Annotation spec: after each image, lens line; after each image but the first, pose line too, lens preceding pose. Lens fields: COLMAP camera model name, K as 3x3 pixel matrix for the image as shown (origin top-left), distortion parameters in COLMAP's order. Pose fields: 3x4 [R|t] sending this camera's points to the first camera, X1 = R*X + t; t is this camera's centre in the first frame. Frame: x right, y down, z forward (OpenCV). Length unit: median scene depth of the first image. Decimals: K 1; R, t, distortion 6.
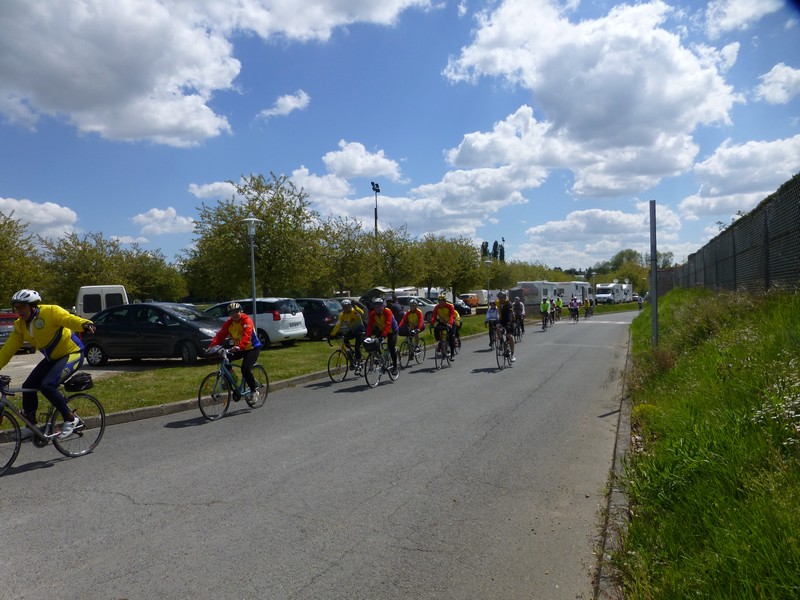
lens RADIAL K [[558.2, 0, 400.0], [0, 558.2, 300.0], [0, 0, 1]] dist [-0.029403, 0.000799]
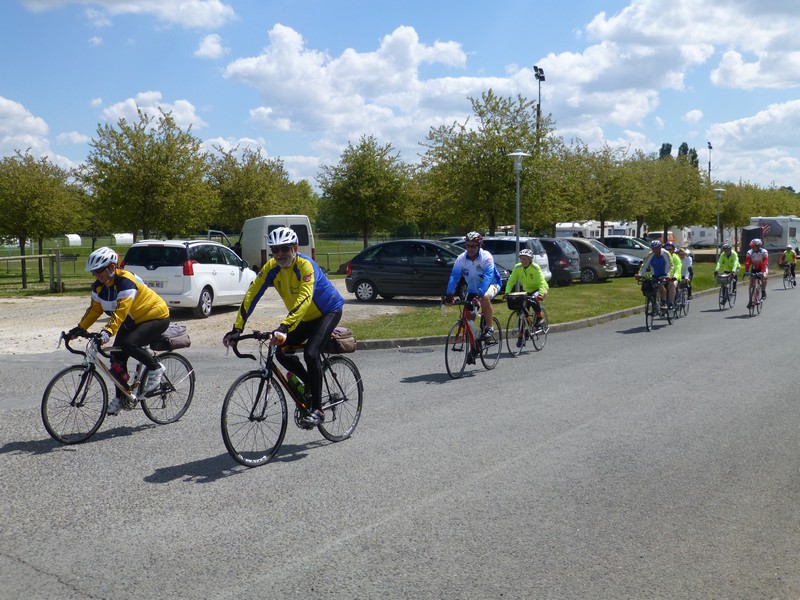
lens RADIAL K [[920.3, 0, 447.2], [0, 920.3, 253.6], [0, 0, 1]] dist [0.005835, -0.031497]
pose [[0.996544, 0.026925, -0.078579, -0.256887], [-0.025425, 0.999476, 0.020025, -0.003265], [0.079077, -0.017958, 0.996707, -0.552854]]
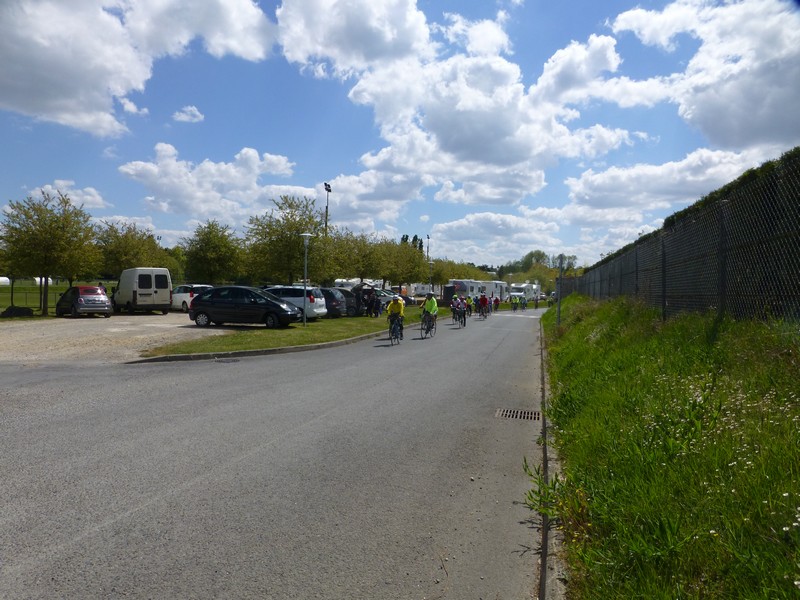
lens RADIAL K [[549.9, 0, 414.8], [0, 549.9, 269.7], [0, 0, 1]] dist [-0.036461, 0.002332]
pose [[0.983549, 0.059049, 0.170717, -0.226738], [-0.052939, 0.997791, -0.040130, -0.005530], [-0.172710, 0.030432, 0.984503, -0.494898]]
